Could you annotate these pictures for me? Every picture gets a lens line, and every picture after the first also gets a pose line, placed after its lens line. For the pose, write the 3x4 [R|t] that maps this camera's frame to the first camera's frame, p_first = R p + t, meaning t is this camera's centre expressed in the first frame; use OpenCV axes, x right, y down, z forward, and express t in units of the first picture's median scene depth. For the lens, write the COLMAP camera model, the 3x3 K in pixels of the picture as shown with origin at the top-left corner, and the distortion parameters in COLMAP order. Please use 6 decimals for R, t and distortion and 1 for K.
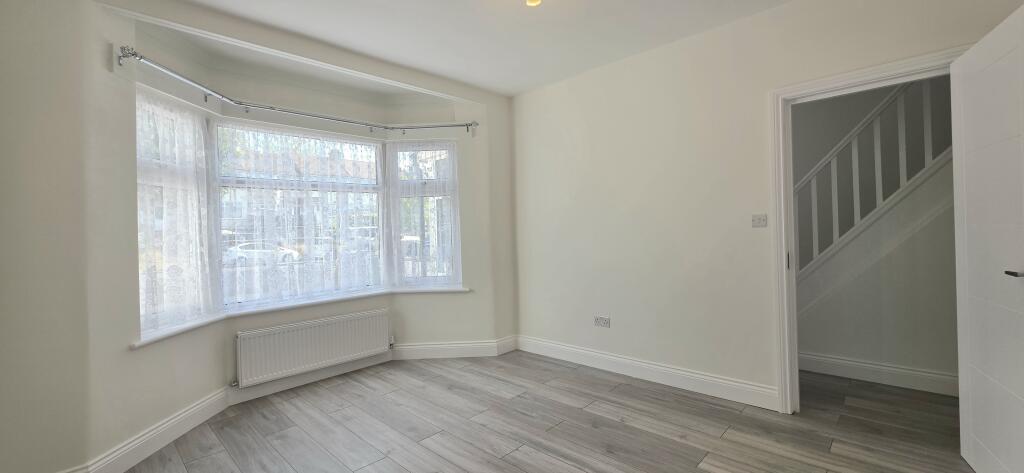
lens RADIAL K [[403.0, 0, 506.5], [0, 403.0, 234.7], [0, 0, 1]] dist [-0.007874, 0.000330]
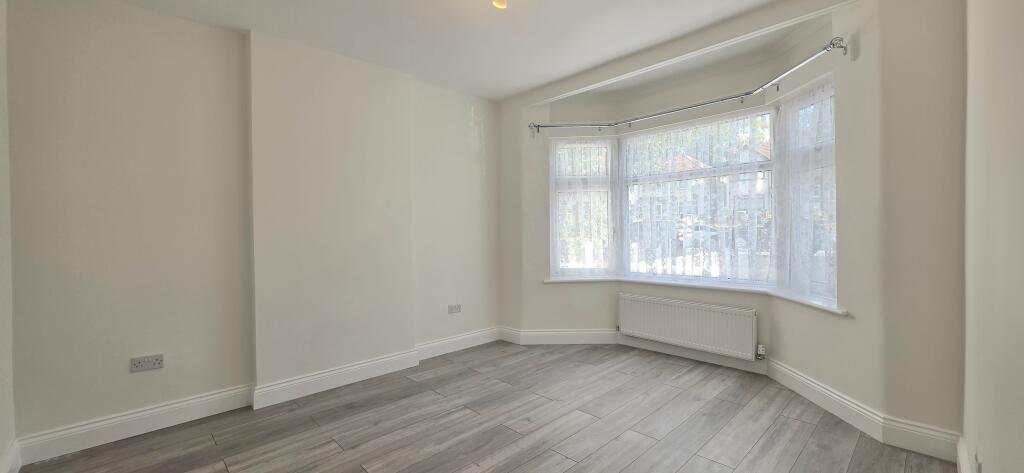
lens RADIAL K [[403.0, 0, 508.5], [0, 403.0, 234.6], [0, 0, 1]] dist [-0.007874, 0.000330]
pose [[-0.031543, 0.051369, -0.998181, 0.662034], [0.013525, 0.998609, 0.050964, -0.028010], [0.999411, -0.011893, -0.032194, 0.627524]]
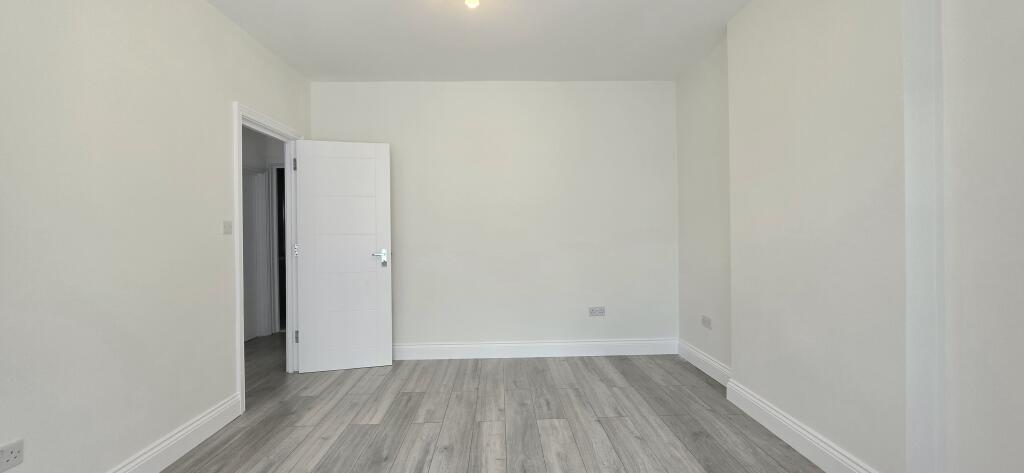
lens RADIAL K [[403.0, 0, 508.9], [0, 403.0, 232.9], [0, 0, 1]] dist [-0.007874, 0.000330]
pose [[-0.719489, 0.047170, 0.692900, -0.438336], [0.040800, 0.998839, -0.025632, 0.024833], [-0.693305, 0.009828, -0.720577, 1.006349]]
